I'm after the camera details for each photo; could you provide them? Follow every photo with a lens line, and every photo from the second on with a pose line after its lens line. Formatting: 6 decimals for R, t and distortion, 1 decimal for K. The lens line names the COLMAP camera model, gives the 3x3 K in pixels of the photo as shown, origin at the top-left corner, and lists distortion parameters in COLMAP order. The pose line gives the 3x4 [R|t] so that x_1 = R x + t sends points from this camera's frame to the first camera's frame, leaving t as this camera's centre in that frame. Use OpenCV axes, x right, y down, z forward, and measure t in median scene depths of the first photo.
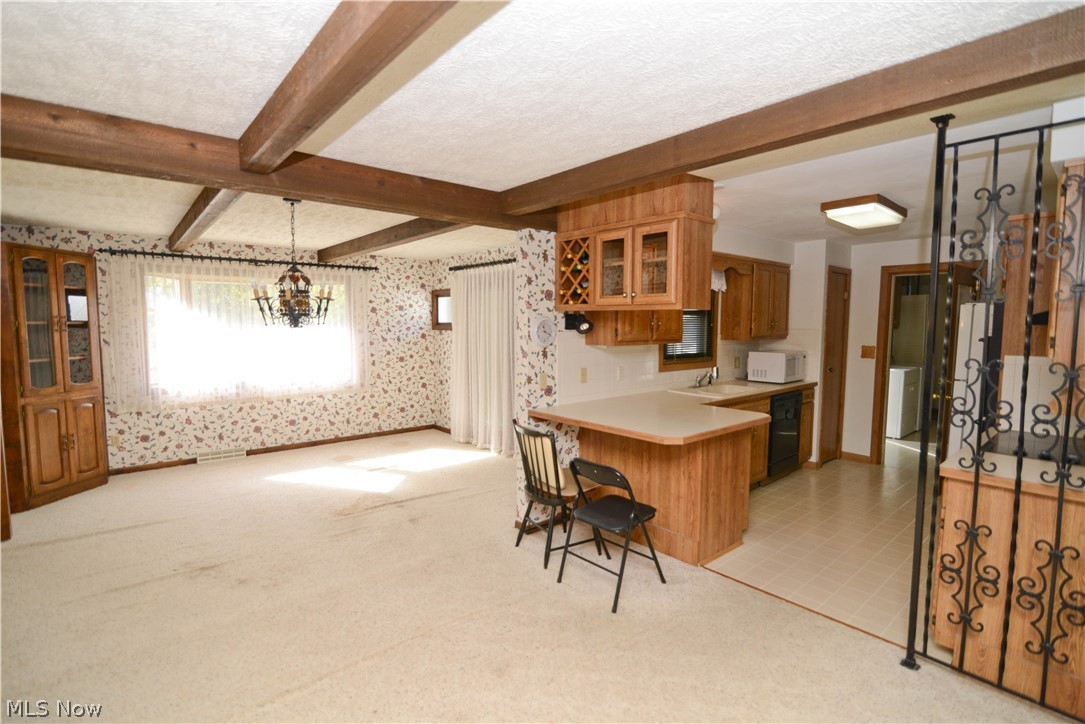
lens RADIAL K [[504.3, 0, 541.1], [0, 504.3, 366.9], [0, 0, 1]] dist [-0.021457, 0.000593]
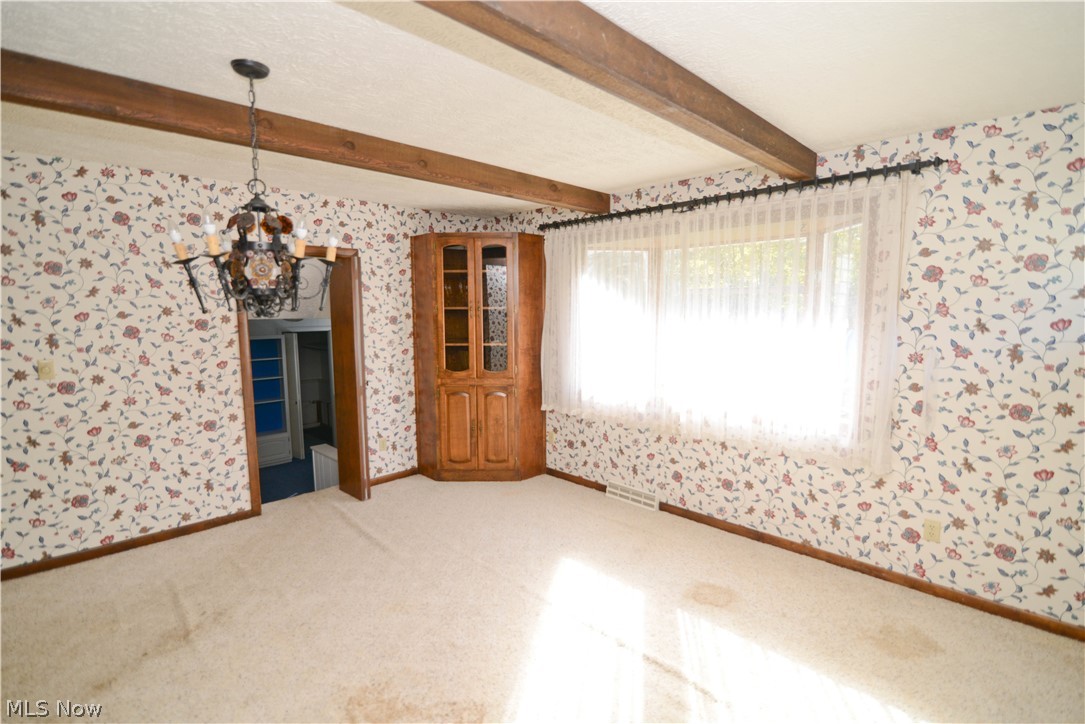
lens RADIAL K [[504.3, 0, 543.1], [0, 504.3, 363.2], [0, 0, 1]] dist [-0.021457, 0.000593]
pose [[0.086832, 0.109454, -0.990192, 0.031915], [-0.079987, 0.991503, 0.102584, -0.070099], [0.993007, 0.070295, 0.094849, 0.784094]]
